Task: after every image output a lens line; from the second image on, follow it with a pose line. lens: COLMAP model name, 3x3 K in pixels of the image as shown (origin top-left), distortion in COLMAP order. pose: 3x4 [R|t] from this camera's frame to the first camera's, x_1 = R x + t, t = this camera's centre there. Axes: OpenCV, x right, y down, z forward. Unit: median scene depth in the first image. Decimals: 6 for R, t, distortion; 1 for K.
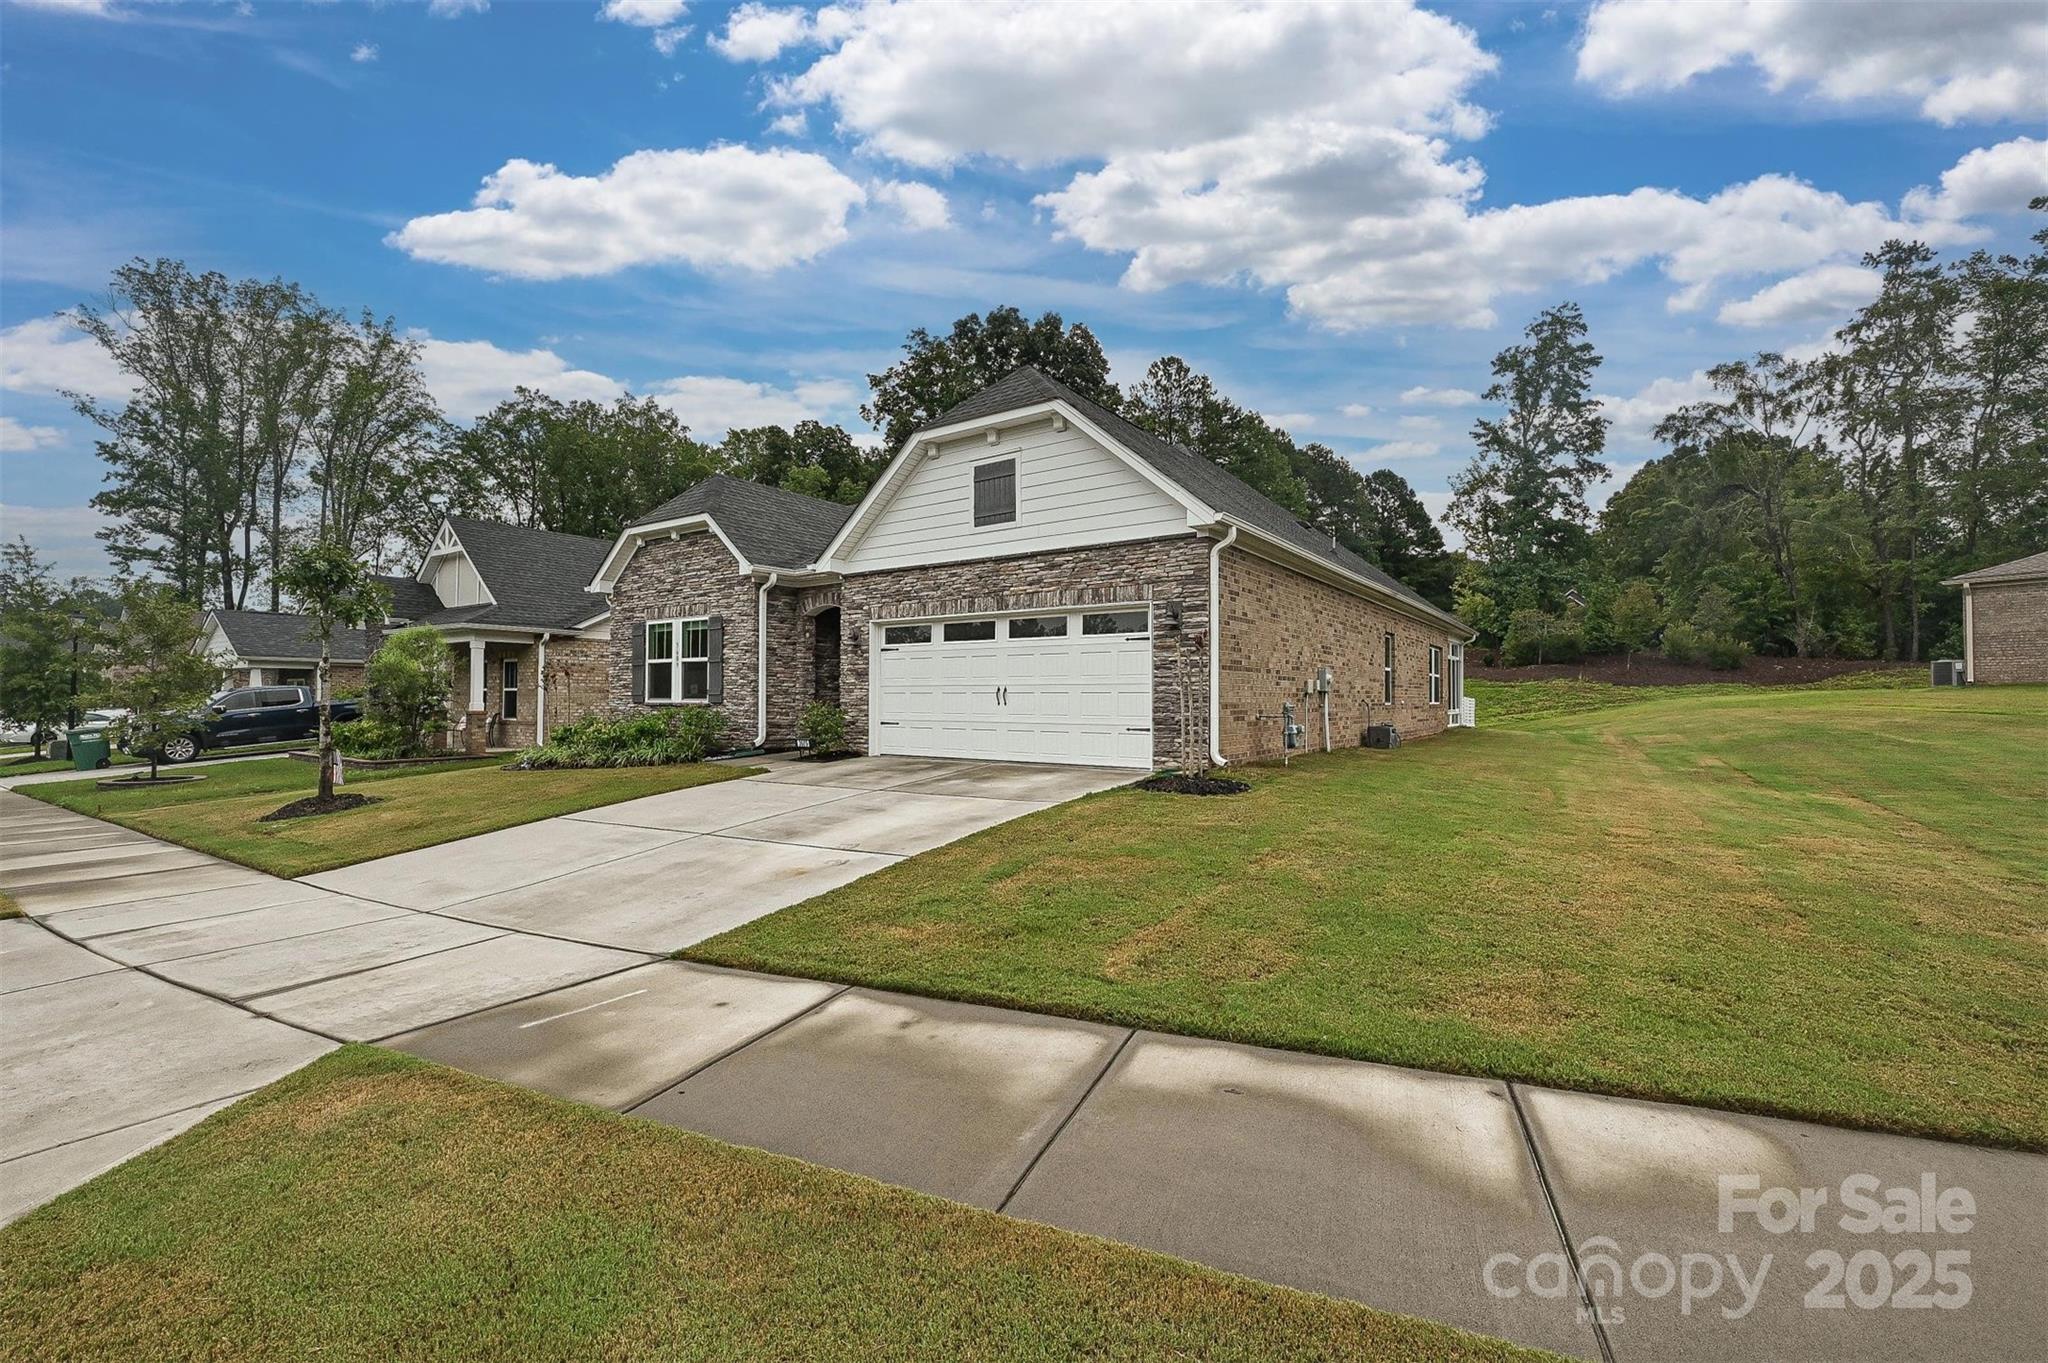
lens RADIAL K [[862.4, 0, 1014.4], [0, 862.4, 691.0], [0, 0, 1]] dist [0.000458, -0.000834]
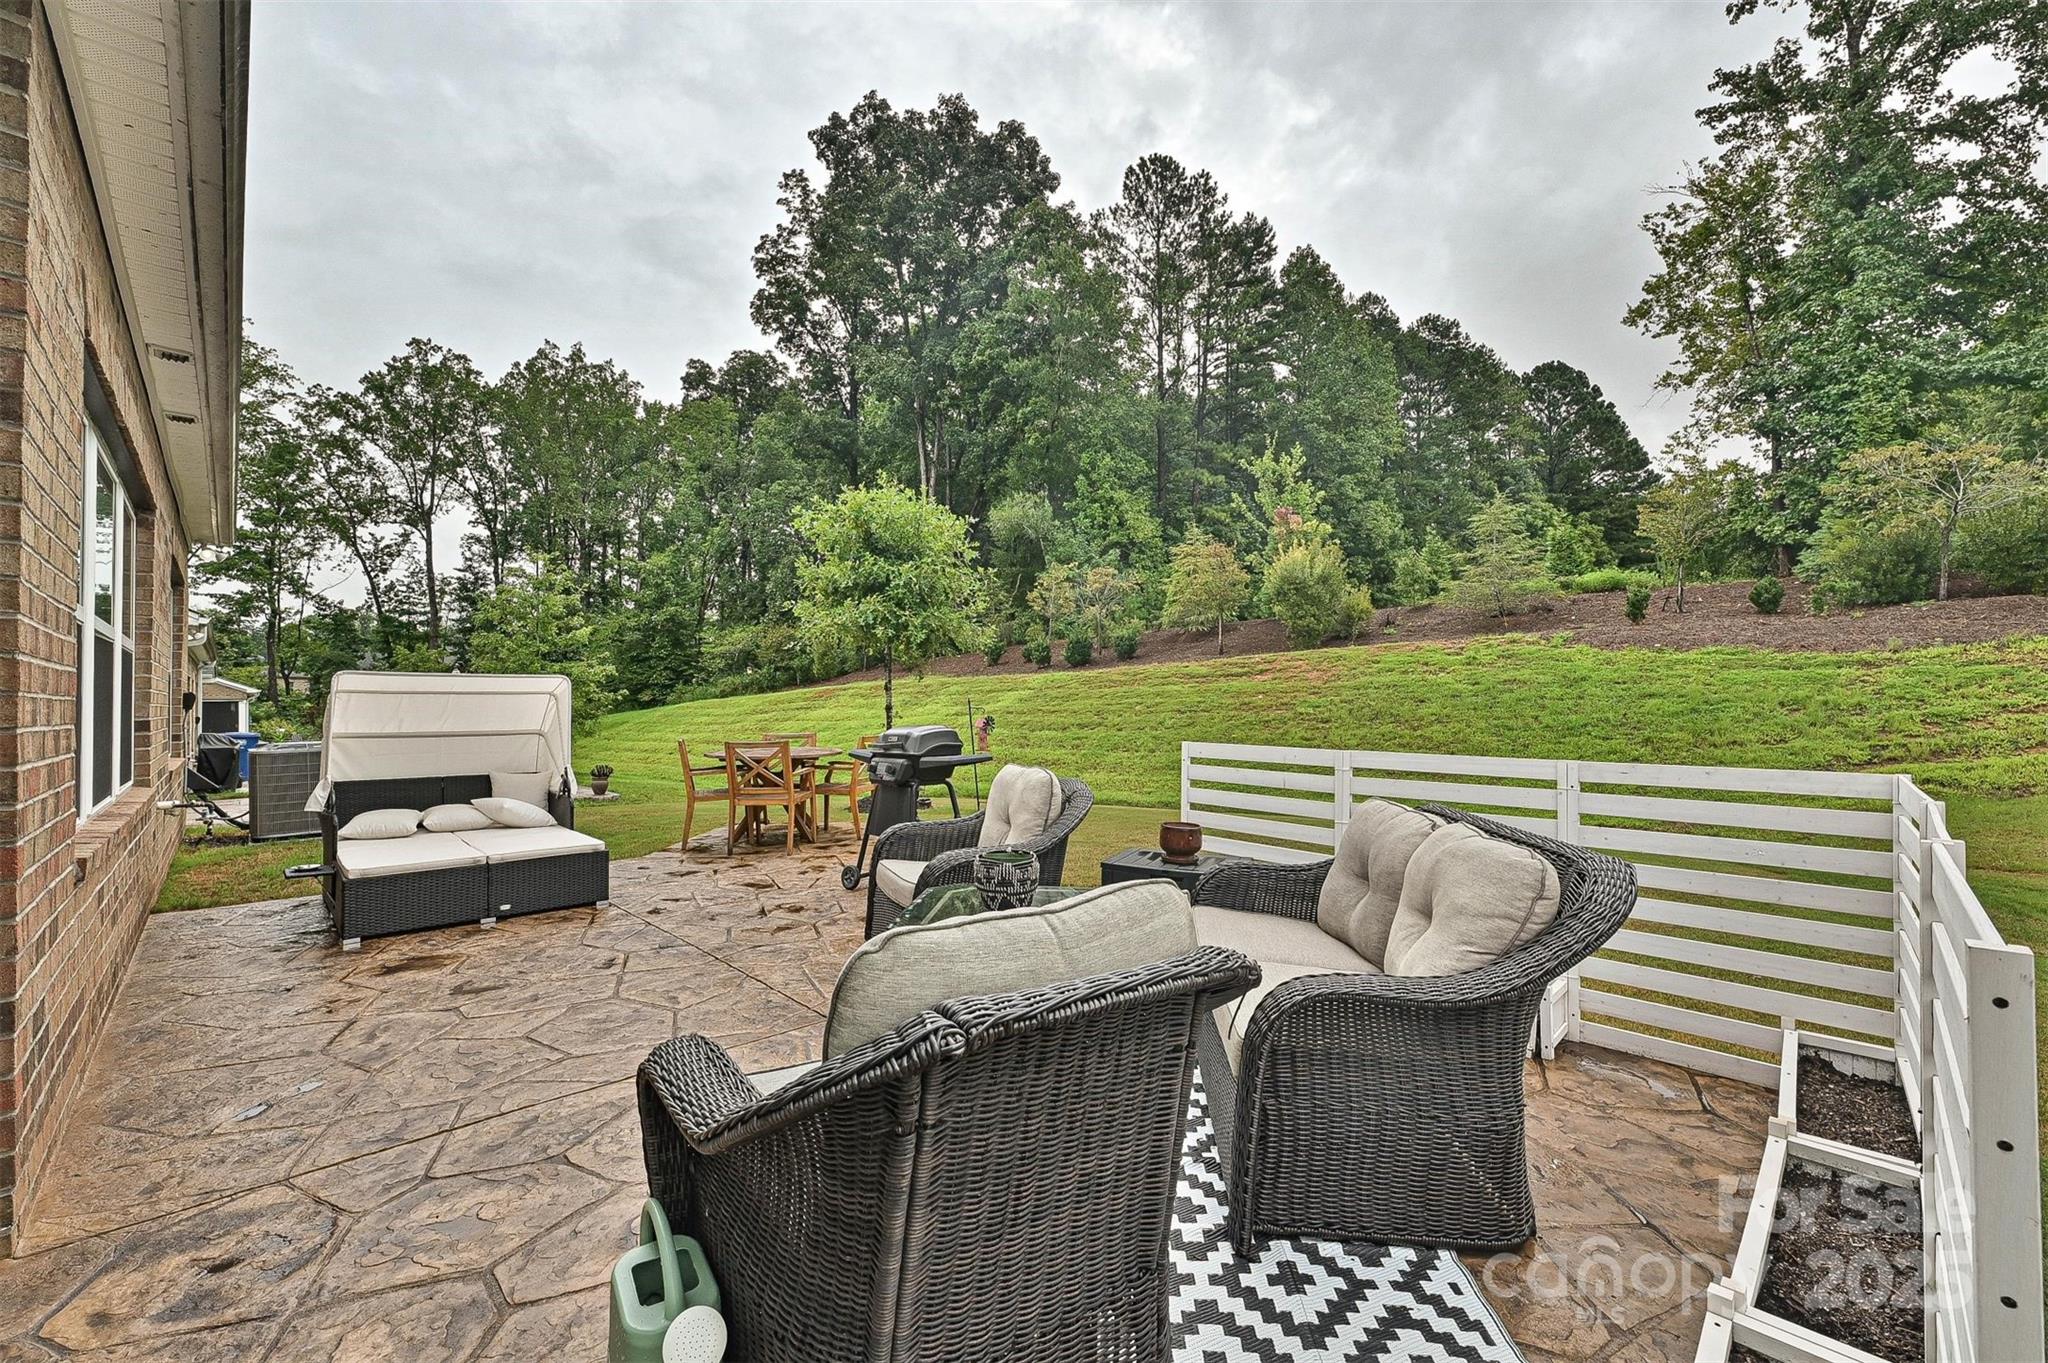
lens RADIAL K [[827.3, 0, 1030.7], [0, 827.3, 687.9], [0, 0, 1]] dist [0.000644, -0.000487]
pose [[0.982295, -0.013763, -0.186834, 0.198854], [0.013866, 0.999904, -0.000754, -0.000028], [0.186827, -0.001850, 0.982391, 0.386224]]
